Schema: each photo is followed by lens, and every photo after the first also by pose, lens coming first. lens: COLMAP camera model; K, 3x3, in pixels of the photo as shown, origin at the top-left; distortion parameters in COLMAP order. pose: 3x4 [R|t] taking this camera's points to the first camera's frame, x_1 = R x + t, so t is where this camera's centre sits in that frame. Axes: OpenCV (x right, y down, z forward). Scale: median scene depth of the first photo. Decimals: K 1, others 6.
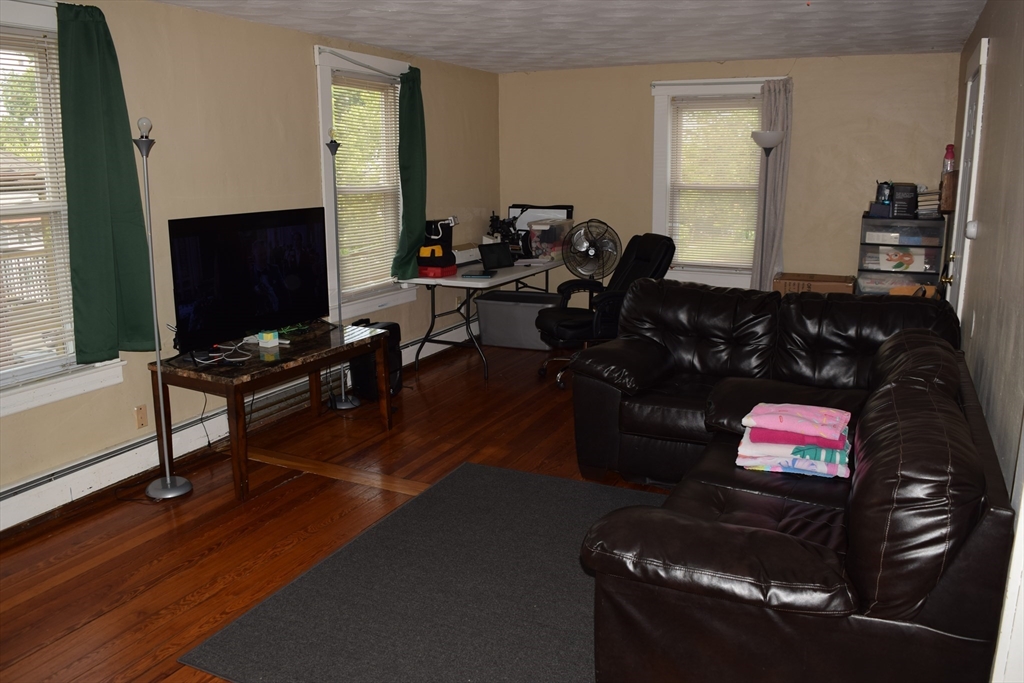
lens RADIAL K [[805.9, 0, 506.4], [0, 805.9, 340.1], [0, 0, 1]] dist [-0.094213, 0.021773]
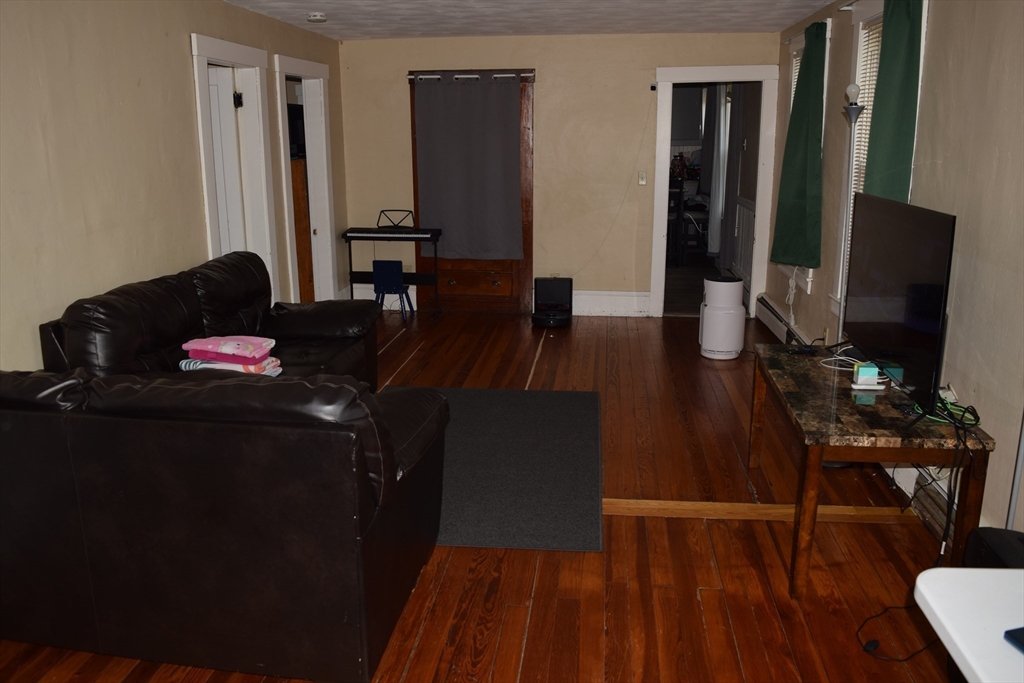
lens RADIAL K [[805.9, 0, 507.7], [0, 805.9, 340.4], [0, 0, 1]] dist [-0.094213, 0.021773]
pose [[-0.943572, 0.093083, -0.317816, 0.223551], [-0.058768, 0.897389, 0.437308, -0.307210], [0.325911, 0.431309, -0.841281, 1.402061]]
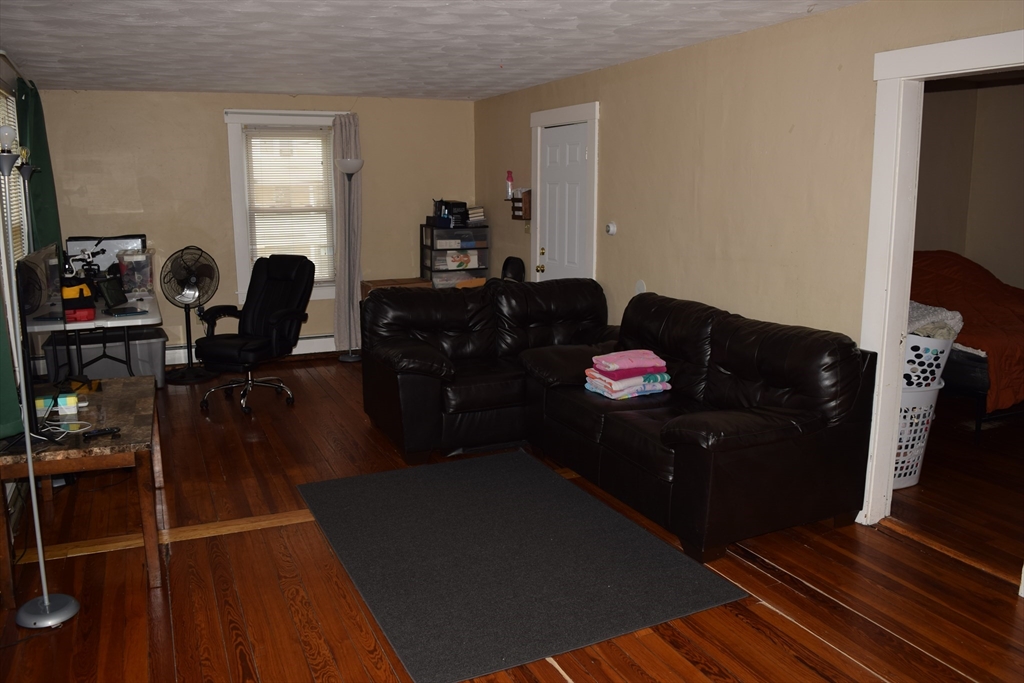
lens RADIAL K [[805.9, 0, 507.5], [0, 805.9, 341.4], [0, 0, 1]] dist [-0.094213, 0.021773]
pose [[0.632853, -0.142135, 0.761114, -0.576668], [0.163822, 0.985332, 0.047792, -0.027274], [-0.756743, 0.094442, 0.646855, 0.133562]]
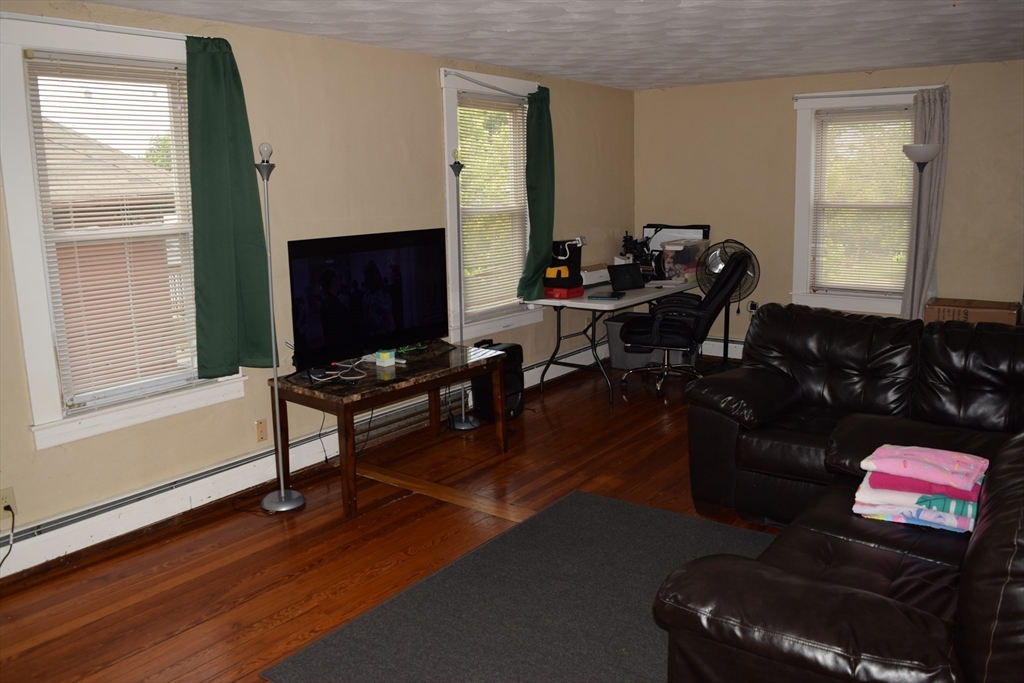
lens RADIAL K [[805.9, 0, 506.0], [0, 805.9, 343.3], [0, 0, 1]] dist [-0.094213, 0.021773]
pose [[0.981736, 0.021050, -0.189080, 0.042376], [-0.024571, 0.999565, -0.016299, -0.007123], [0.188654, 0.020647, 0.981827, 0.025973]]
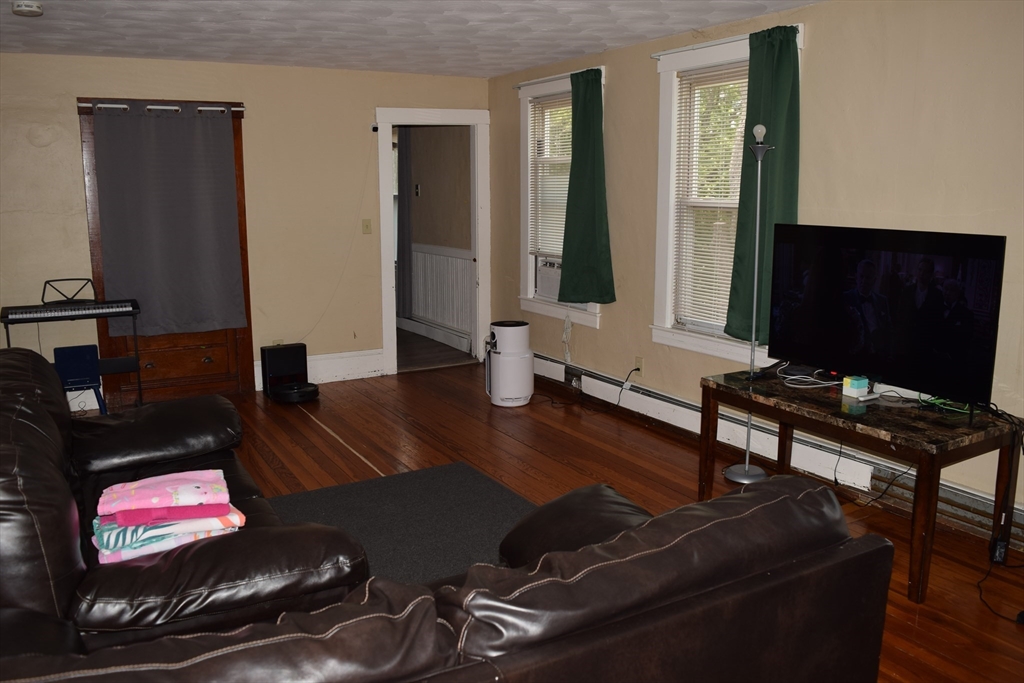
lens RADIAL K [[805.9, 0, 507.9], [0, 805.9, 338.2], [0, 0, 1]] dist [-0.094213, 0.021773]
pose [[-0.554797, 0.158959, -0.816659, 0.503037], [-0.170234, 0.939123, 0.298444, -0.210893], [0.814384, 0.304599, -0.493962, 1.029595]]
